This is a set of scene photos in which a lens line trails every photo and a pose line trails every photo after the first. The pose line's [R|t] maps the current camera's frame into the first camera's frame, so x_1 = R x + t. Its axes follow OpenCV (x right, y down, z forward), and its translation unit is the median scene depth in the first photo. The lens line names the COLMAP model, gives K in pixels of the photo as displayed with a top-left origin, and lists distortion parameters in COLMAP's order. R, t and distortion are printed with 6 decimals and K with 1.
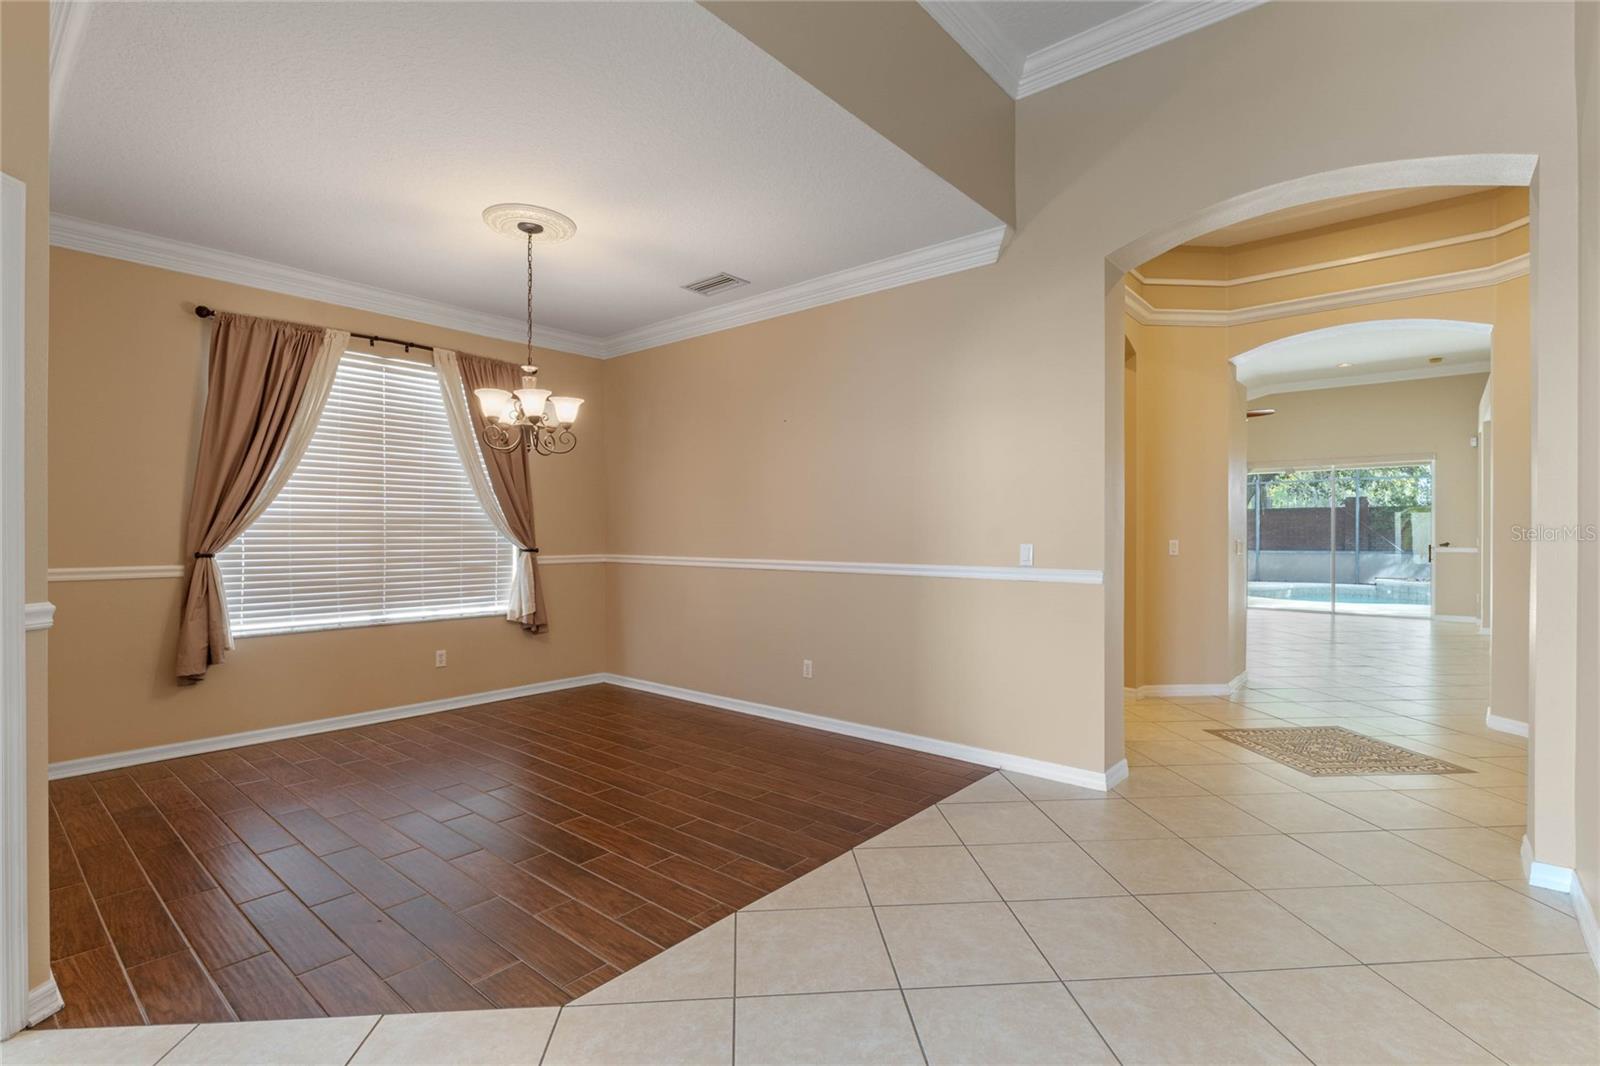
lens RADIAL K [[742.0, 0, 800.0], [0, 742.0, 533.0], [0, 0, 1]] dist [-0.003709, -0.000253]
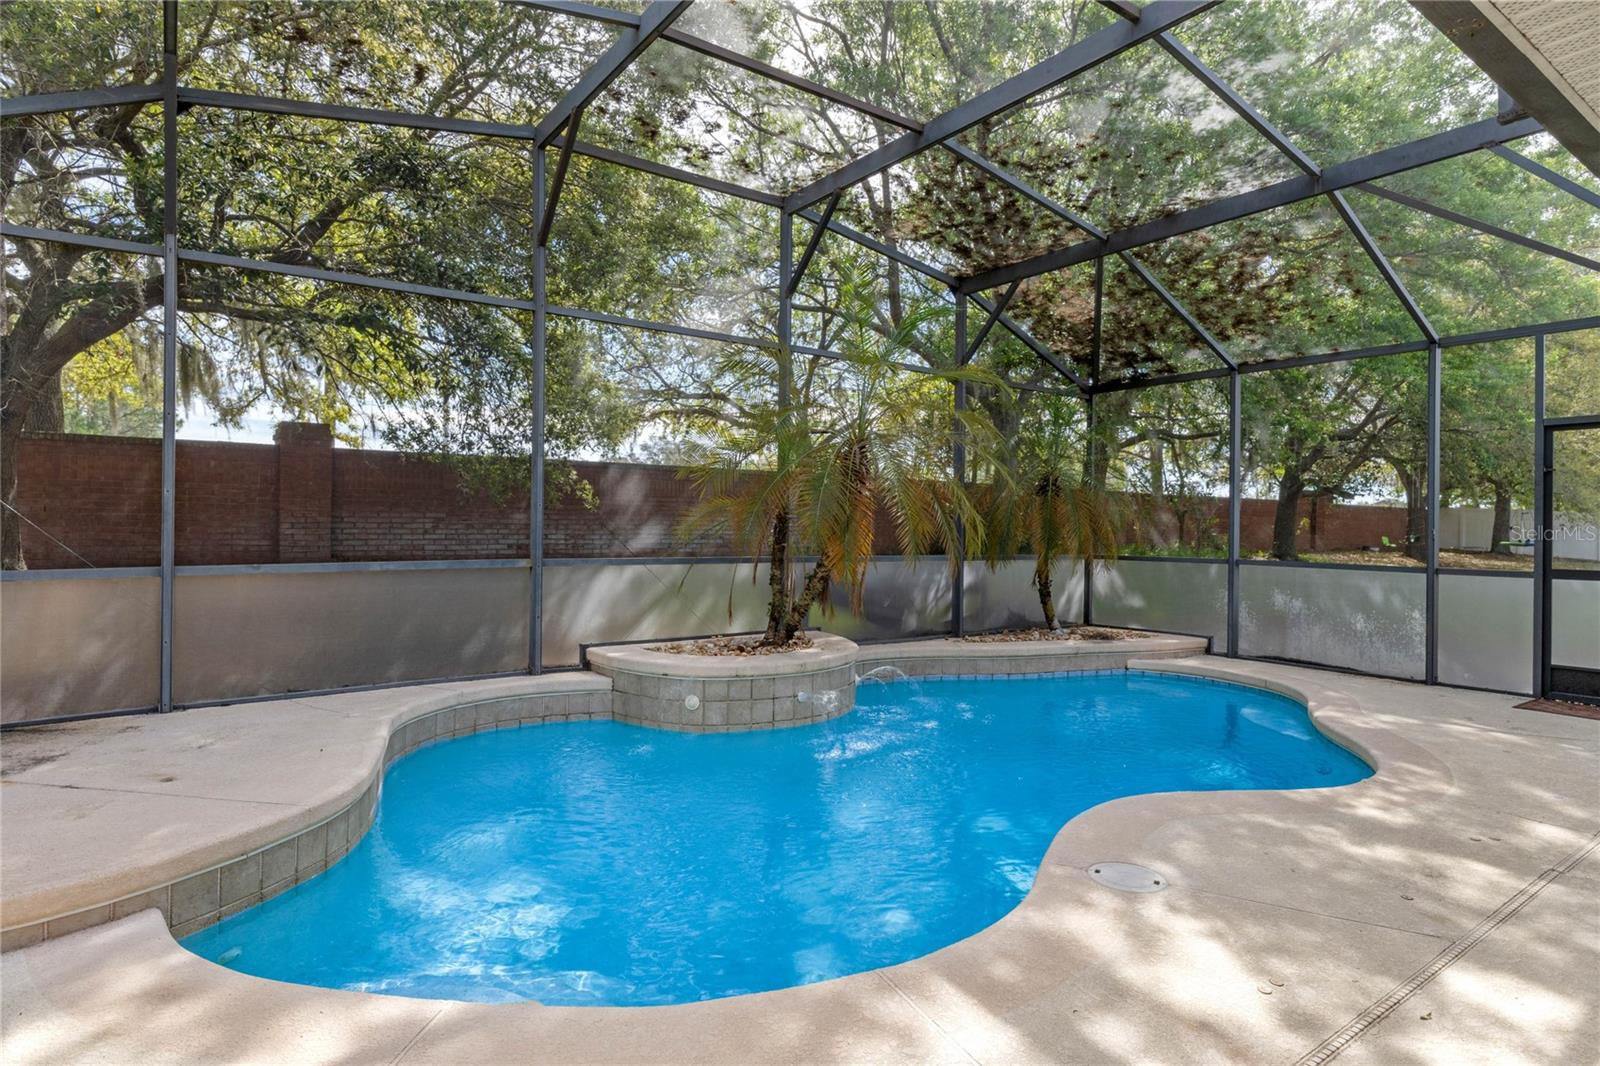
lens RADIAL K [[883.1, 0, 800.0], [0, 883.1, 533.0], [0, 0, 1]] dist [-0.000885, 0.000461]
pose [[0.232565, -0.010248, 0.972527, 1.504867], [-0.003983, 0.999926, 0.011489, 0.033096], [-0.972573, -0.006546, 0.232507, 2.792294]]
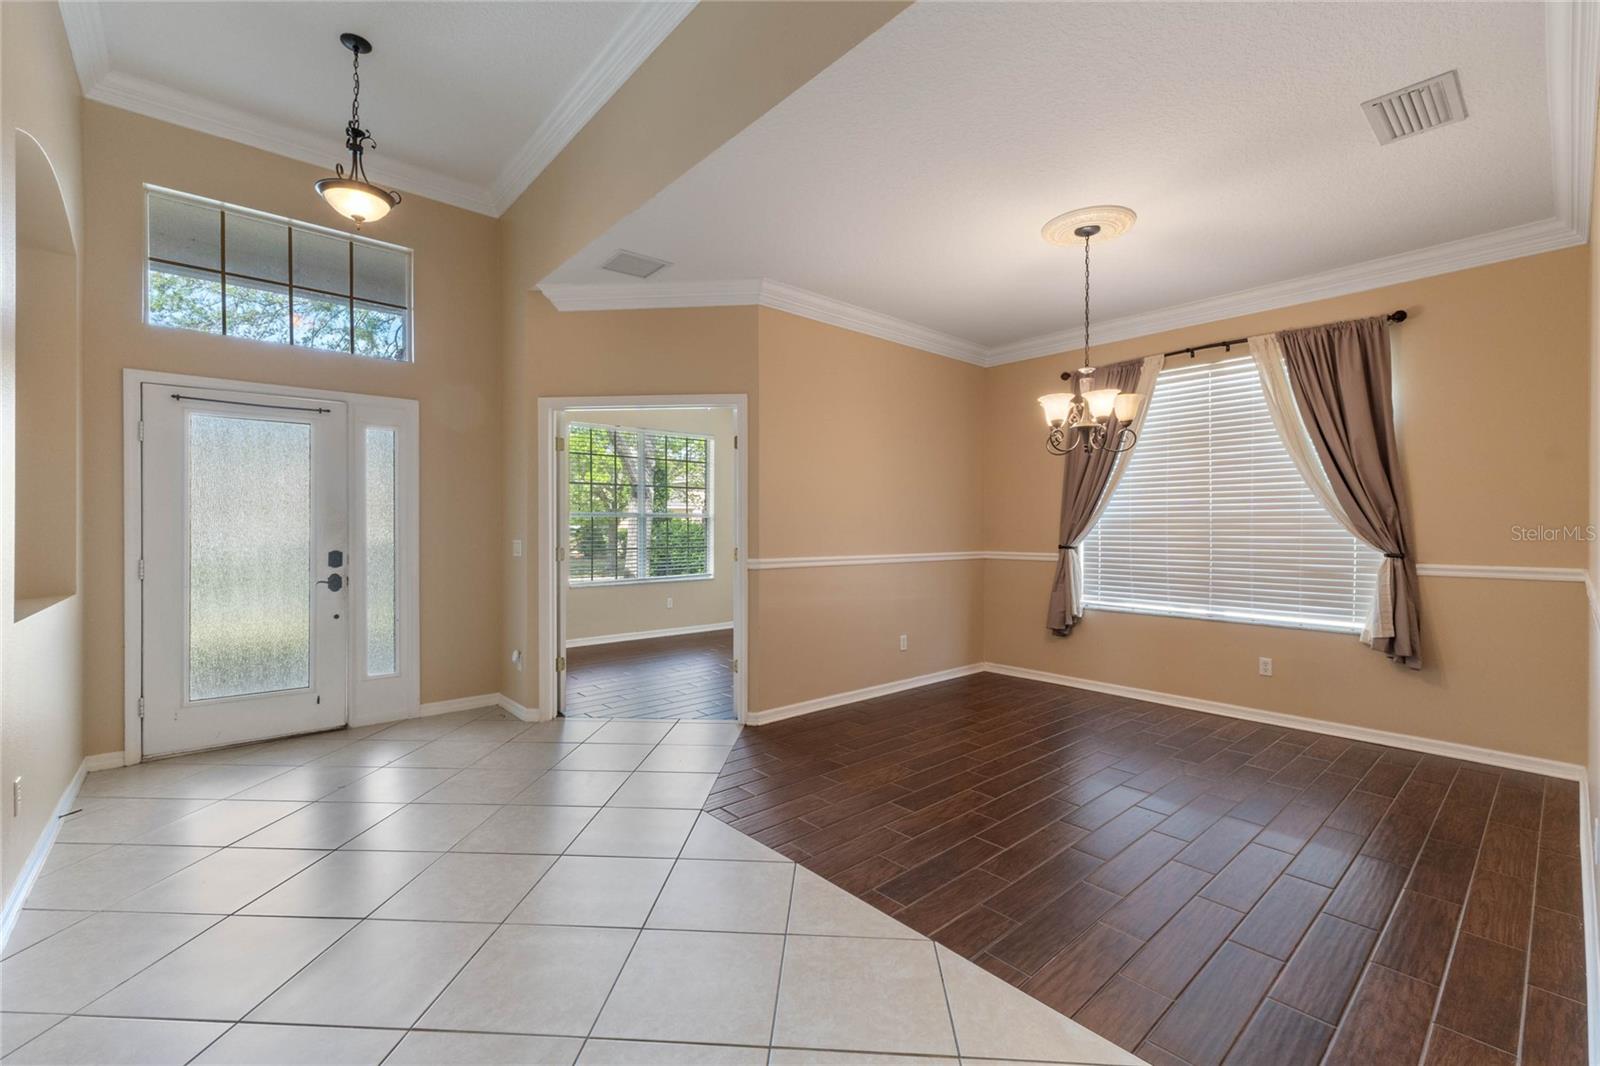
lens RADIAL K [[678.9, 0, 799.8], [0, 678.9, 525.3], [0, 0, 1]] dist [0.002351, 0.000109]
pose [[-0.138838, -0.007379, -0.990288, 0.430144], [-0.005609, 0.999962, -0.006665, 0.000411], [0.990299, 0.004630, -0.138874, 0.520557]]
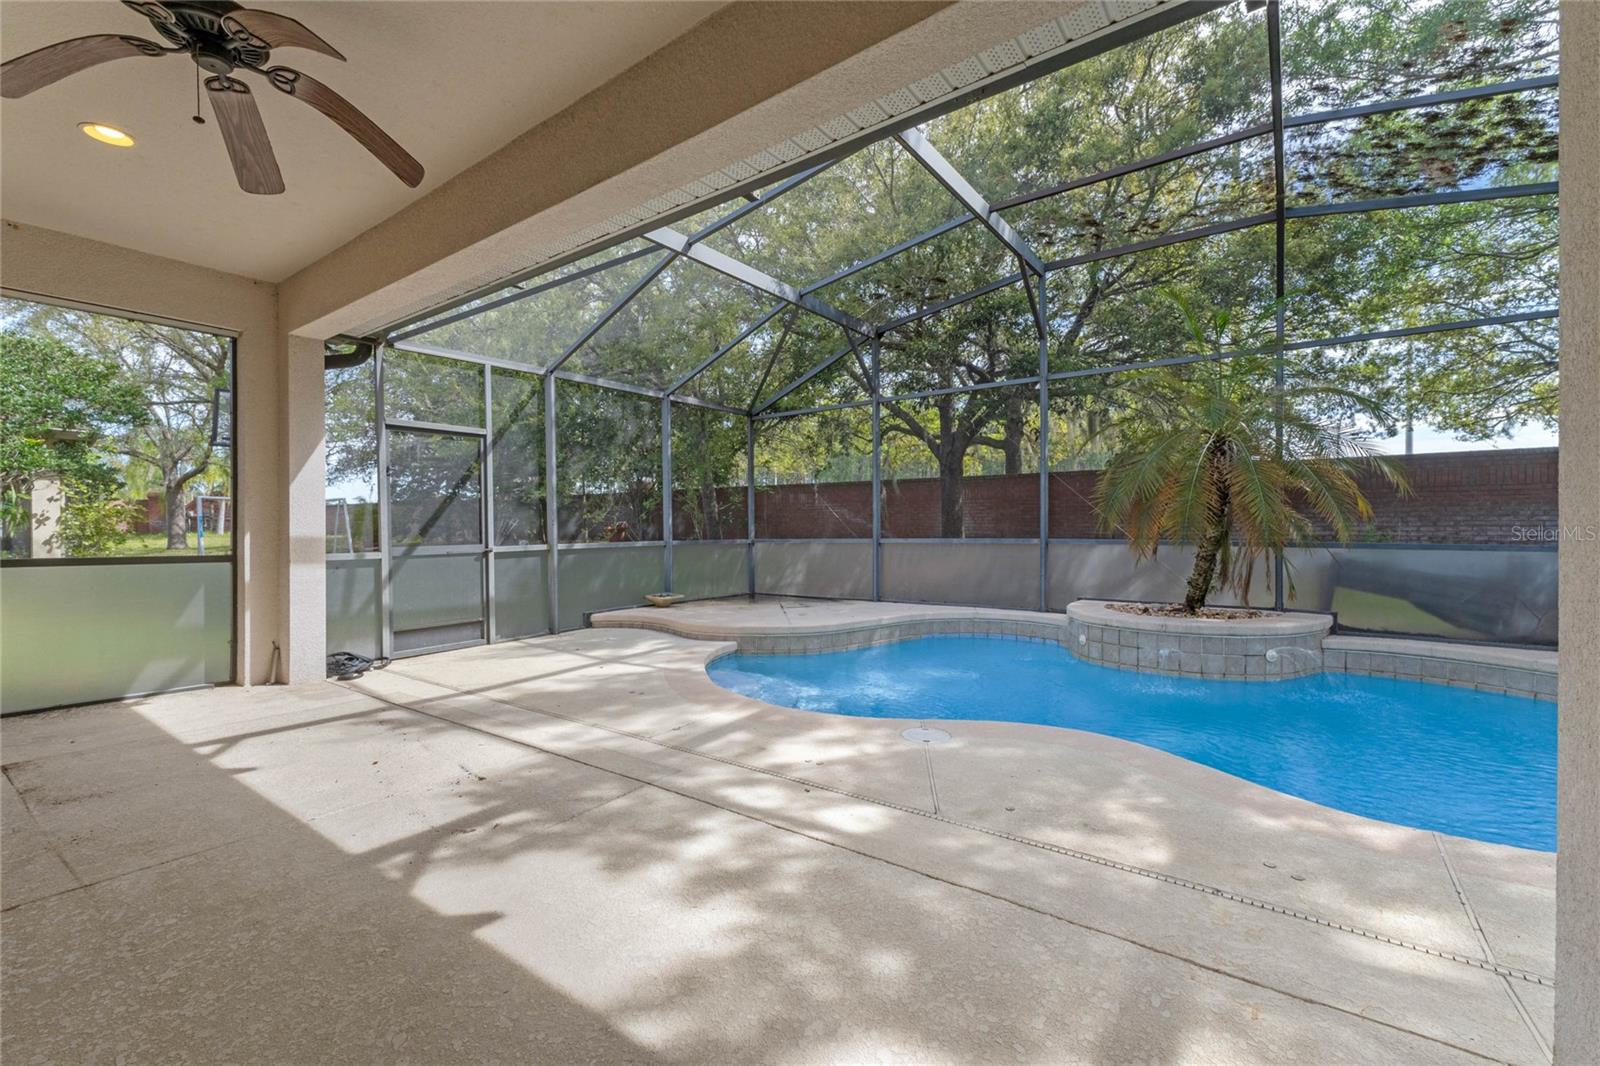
lens RADIAL K [[684.7, 0, 799.2], [0, 684.7, 531.0], [0, 0, 1]] dist [0.005260, 0.000314]
pose [[0.996631, -0.009526, 0.081465, 1.939413], [0.008688, 0.999906, 0.010640, 0.048602], [-0.081559, -0.009896, 0.996619, 2.029442]]
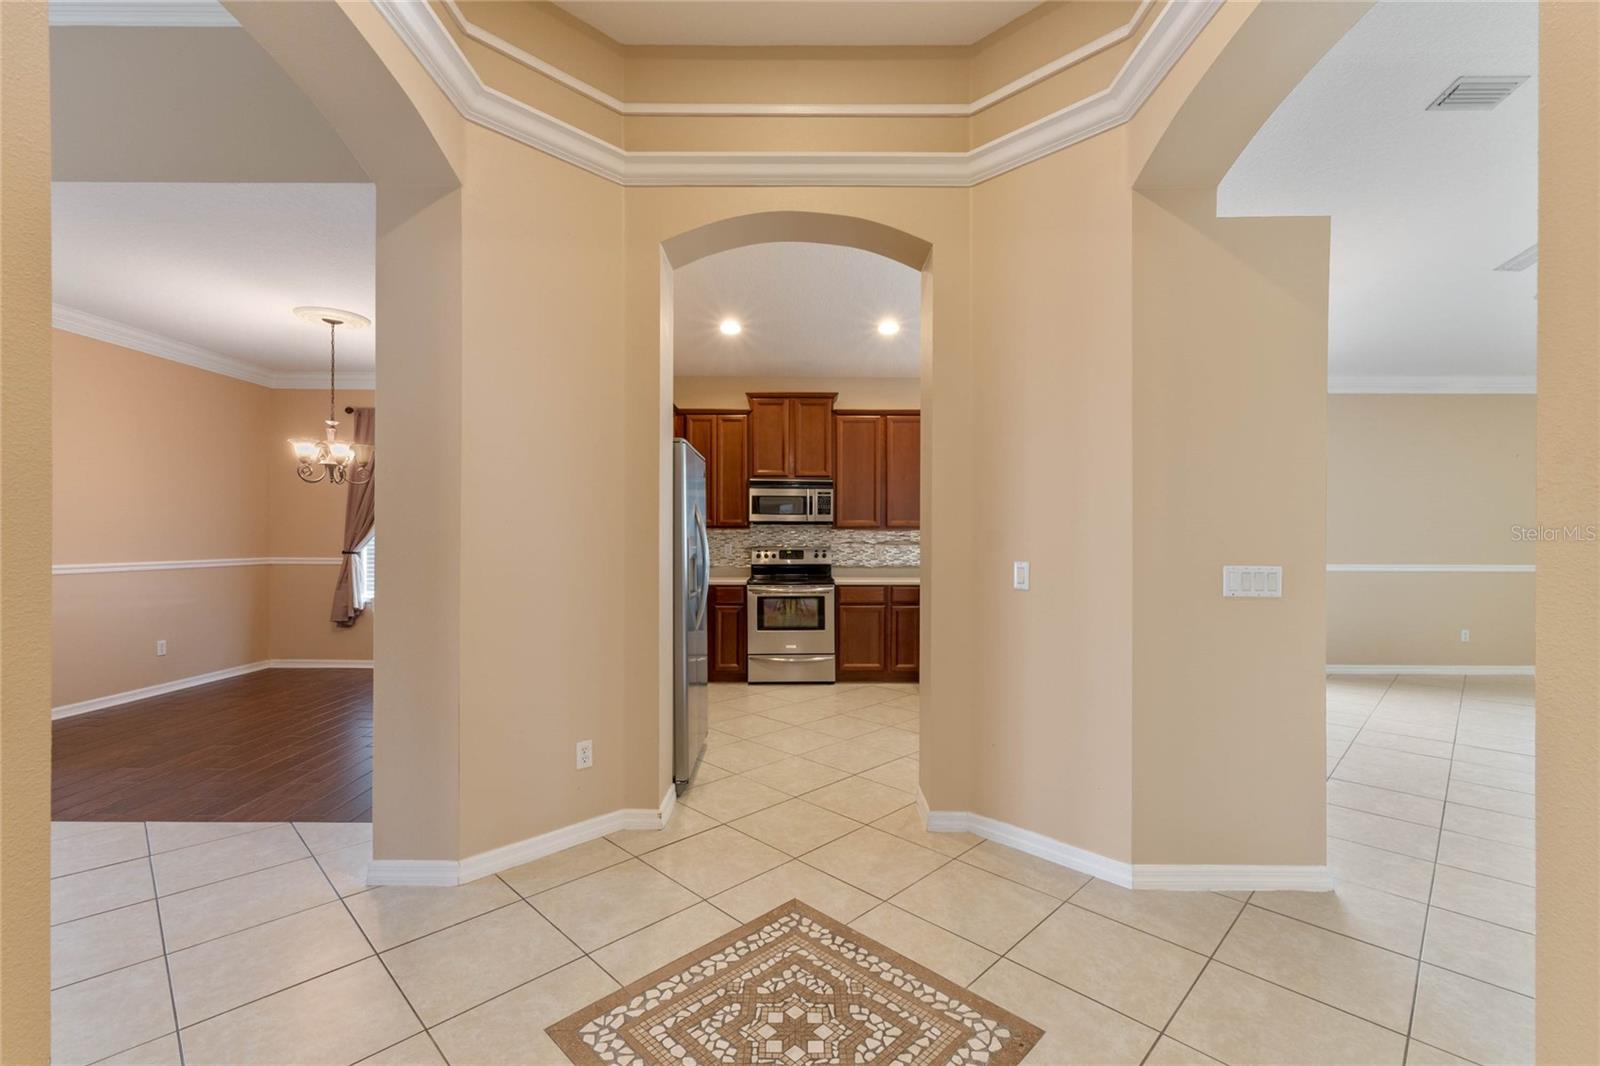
lens RADIAL K [[684.7, 0, 799.2], [0, 684.7, 531.0], [0, 0, 1]] dist [0.005260, 0.000314]
pose [[0.652627, -0.002338, -0.757676, 0.830946], [-0.004386, 0.999967, -0.006864, -0.009611], [0.757667, 0.007803, 0.652595, 0.581129]]
